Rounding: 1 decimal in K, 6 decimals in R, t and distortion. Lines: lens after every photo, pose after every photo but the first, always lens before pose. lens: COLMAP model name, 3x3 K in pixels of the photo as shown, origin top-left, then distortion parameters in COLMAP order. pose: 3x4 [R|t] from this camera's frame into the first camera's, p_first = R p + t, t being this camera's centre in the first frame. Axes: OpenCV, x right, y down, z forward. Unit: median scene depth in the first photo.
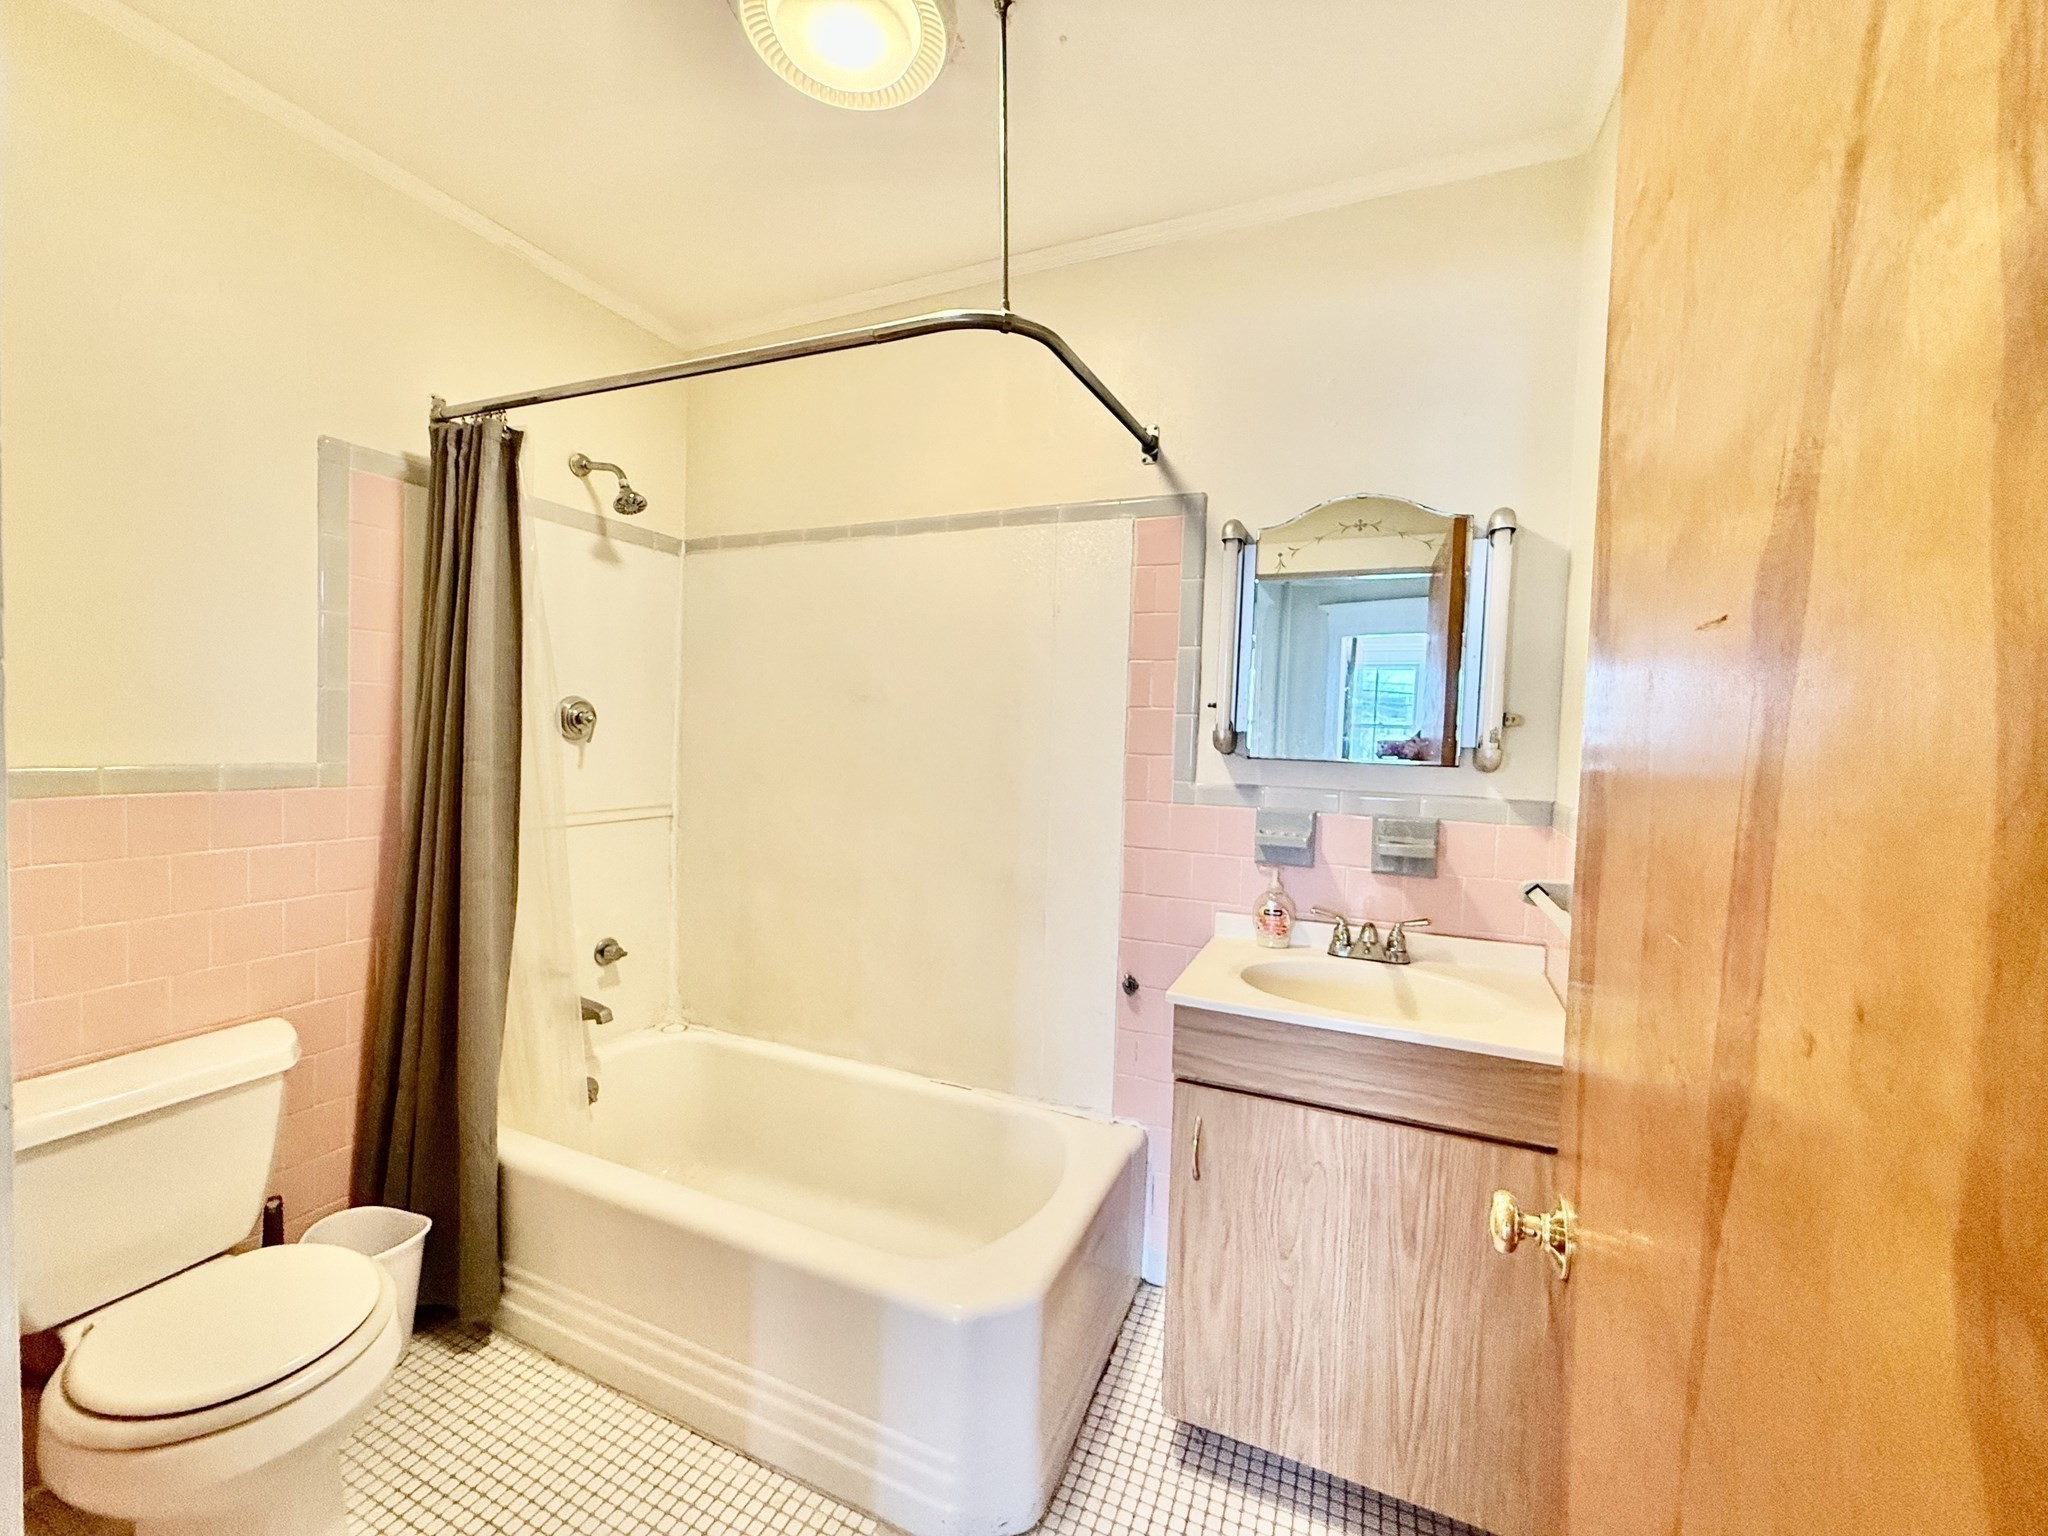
lens RADIAL K [[815.5, 0, 1020.5], [0, 815.5, 765.4], [0, 0, 1]] dist [-0.001011, 0.000349]
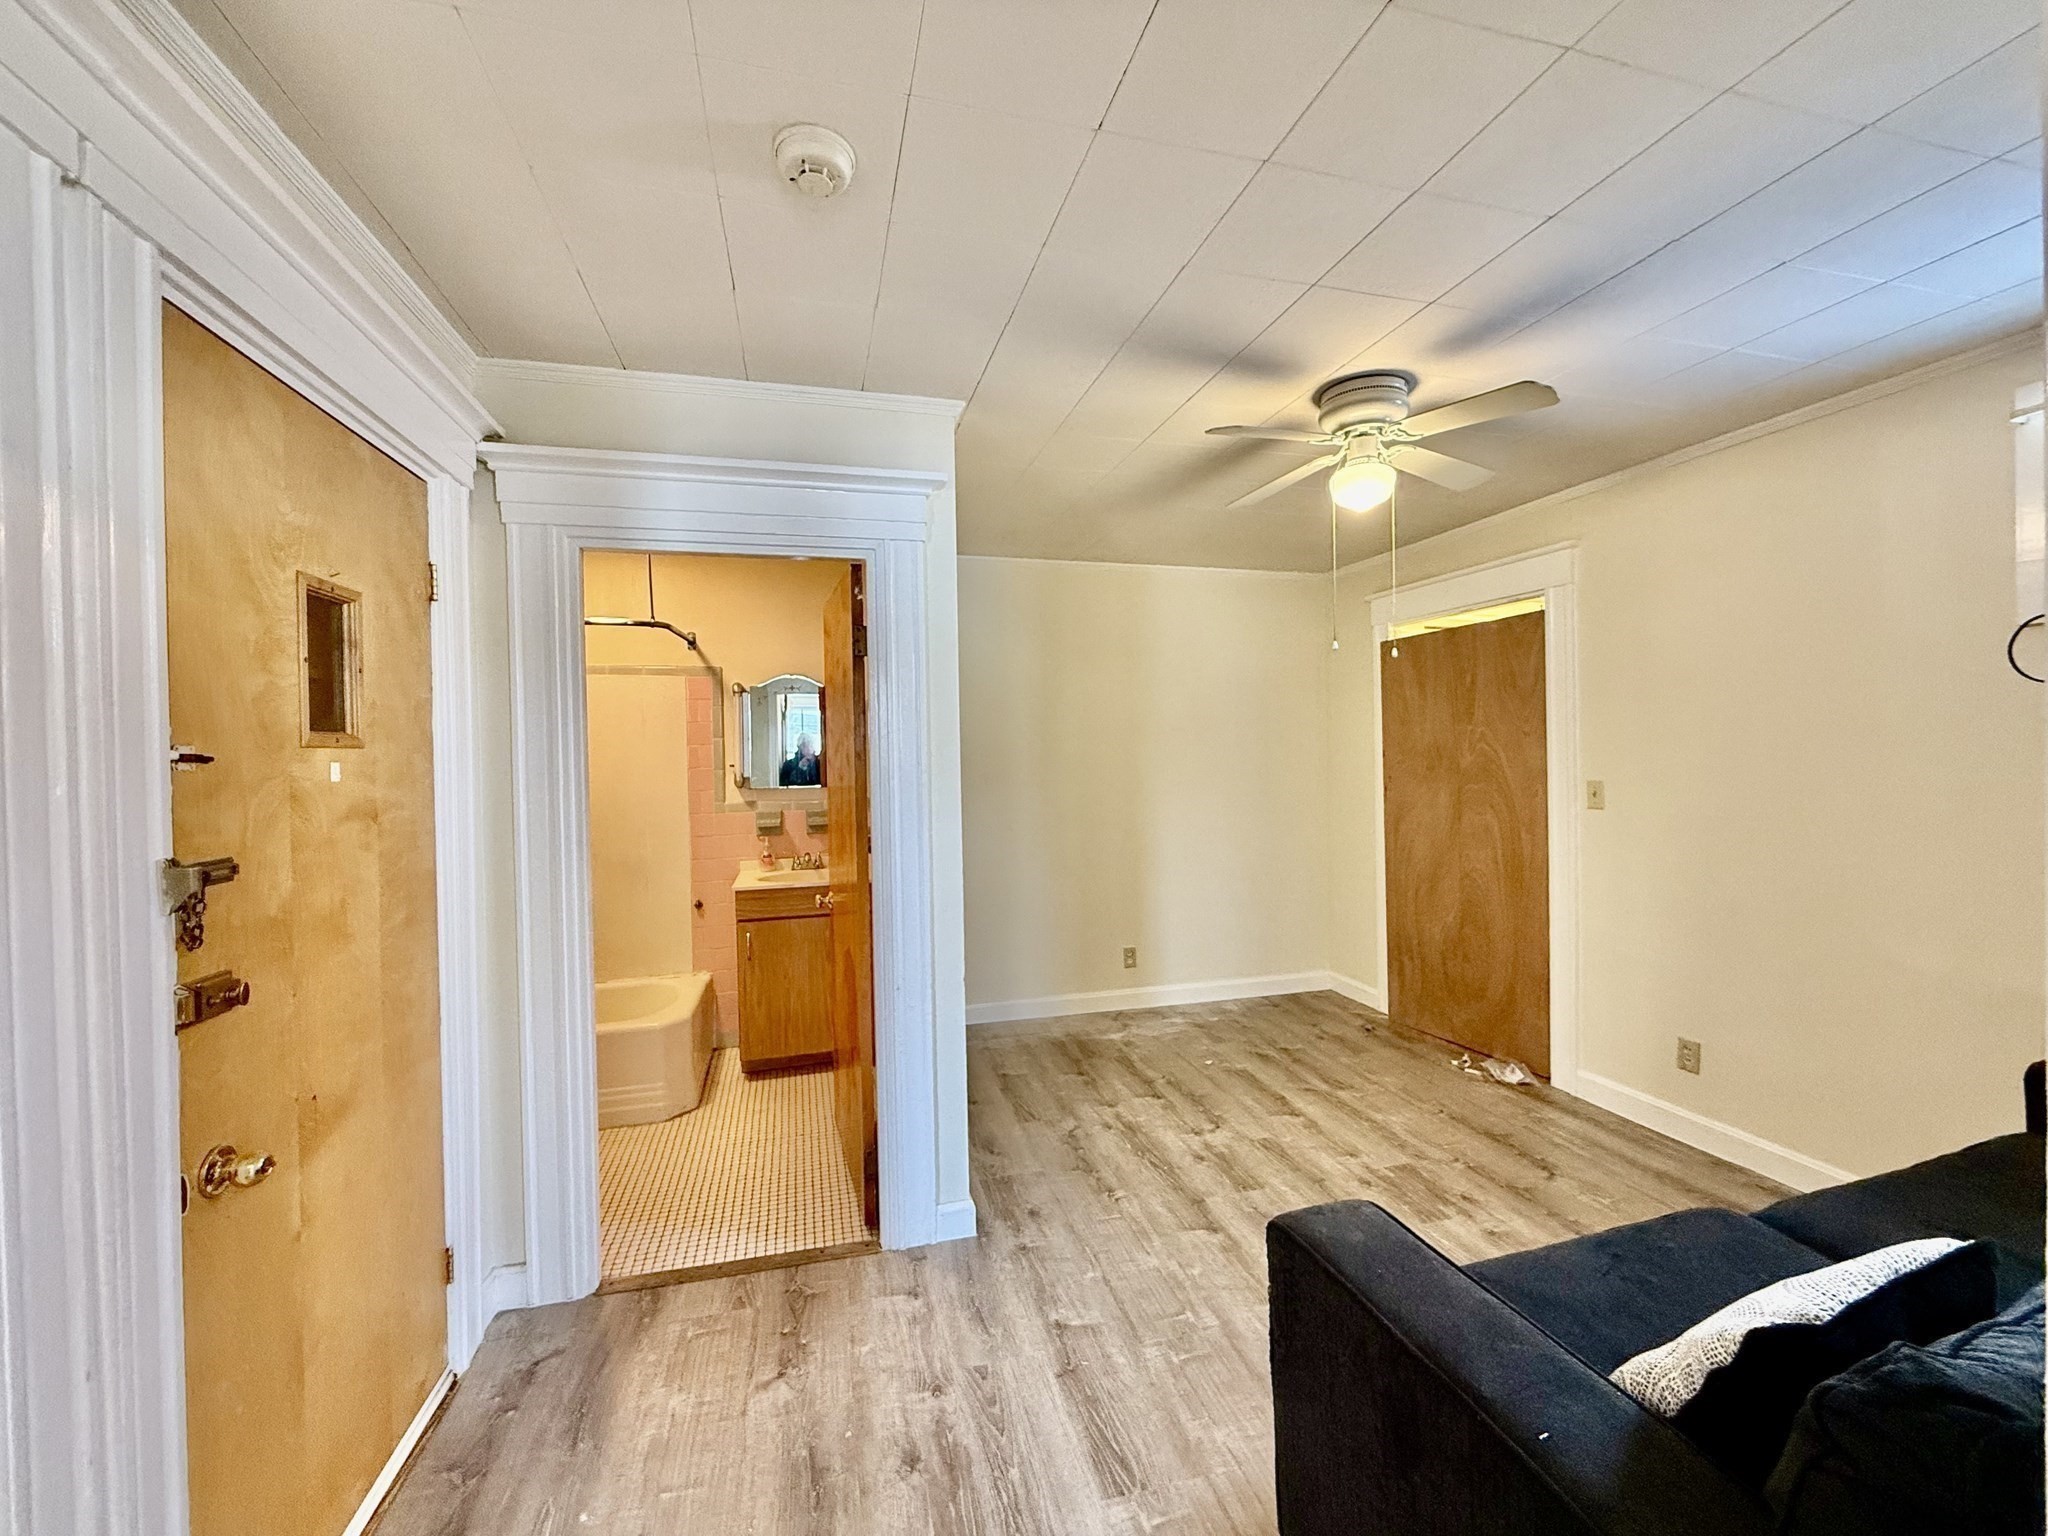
lens RADIAL K [[815.5, 0, 1025.0], [0, 815.5, 766.1], [0, 0, 1]] dist [-0.001011, 0.000349]
pose [[0.783392, -0.057981, 0.618817, -0.499007], [0.070723, 0.997488, 0.003930, -0.027230], [-0.617491, 0.040686, 0.785525, -1.189800]]
